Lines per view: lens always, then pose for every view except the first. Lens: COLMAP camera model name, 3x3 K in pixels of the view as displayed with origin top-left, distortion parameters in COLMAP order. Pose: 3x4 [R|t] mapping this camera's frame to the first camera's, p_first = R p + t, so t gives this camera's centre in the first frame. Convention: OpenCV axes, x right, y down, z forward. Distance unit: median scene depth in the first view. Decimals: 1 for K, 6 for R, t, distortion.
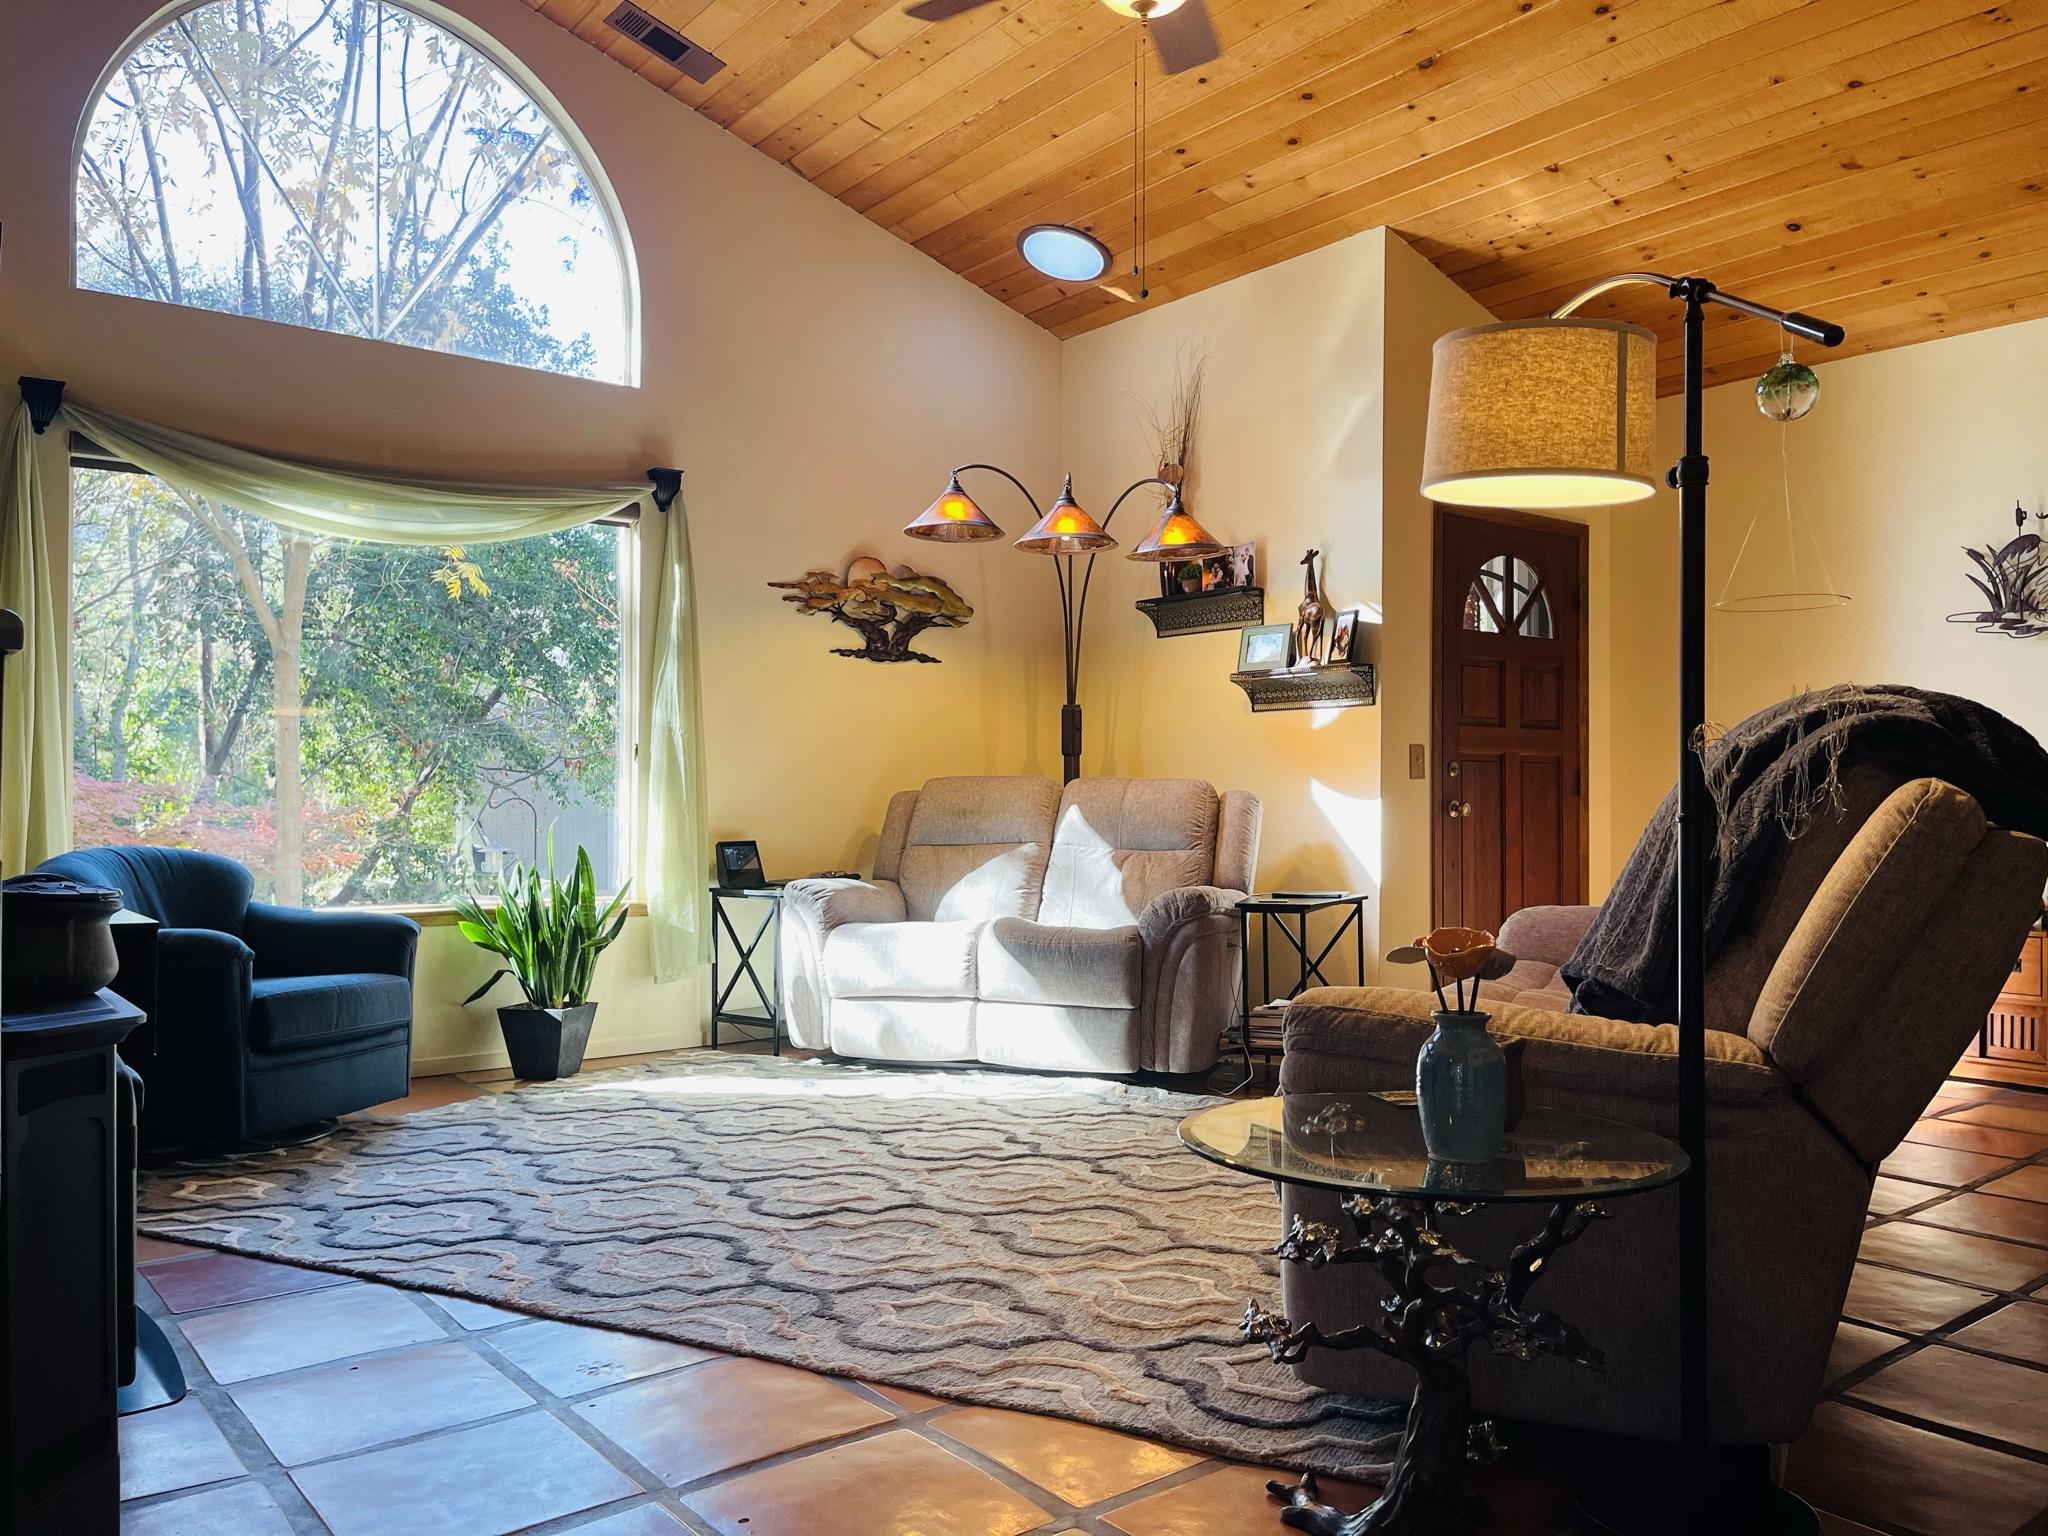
lens RADIAL K [[1579.8, 0, 1011.1], [0, 1579.8, 781.4], [0, 0, 1]] dist [0.075523, -0.097717]
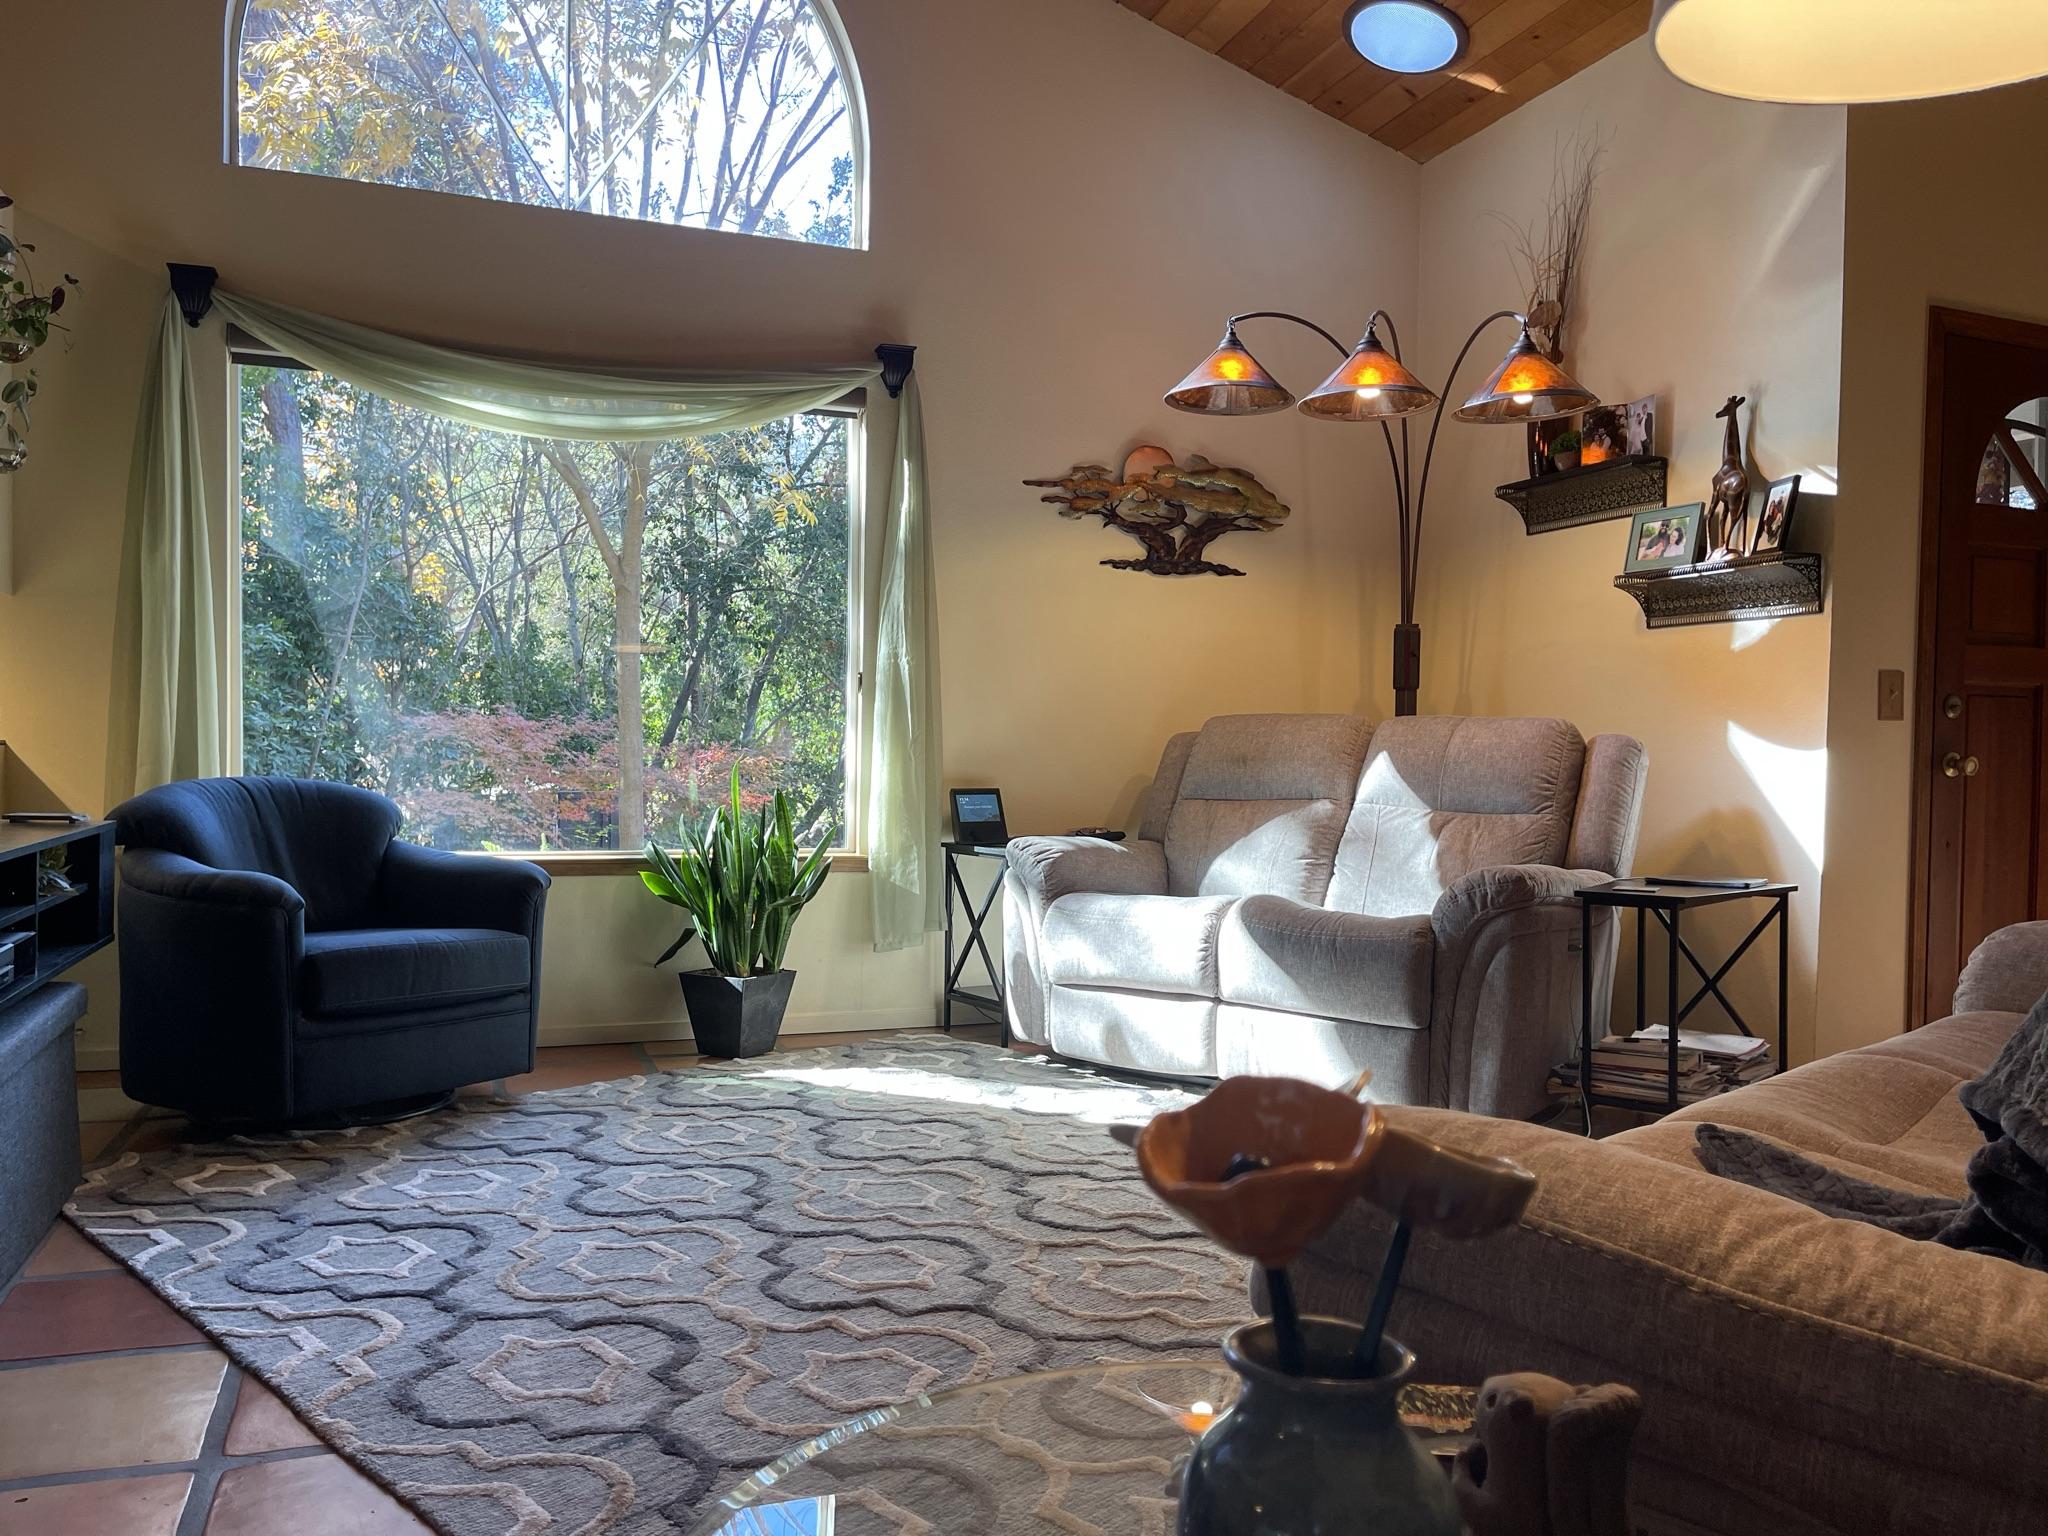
lens RADIAL K [[1579.8, 0, 987.2], [0, 1579.8, 781.4], [0, 0, 1]] dist [0.075523, -0.097717]
pose [[0.950971, 0.021121, -0.308558, 0.099430], [-0.012155, 0.999447, 0.030951, 0.008538], [0.309041, -0.025683, 0.950702, 0.217938]]
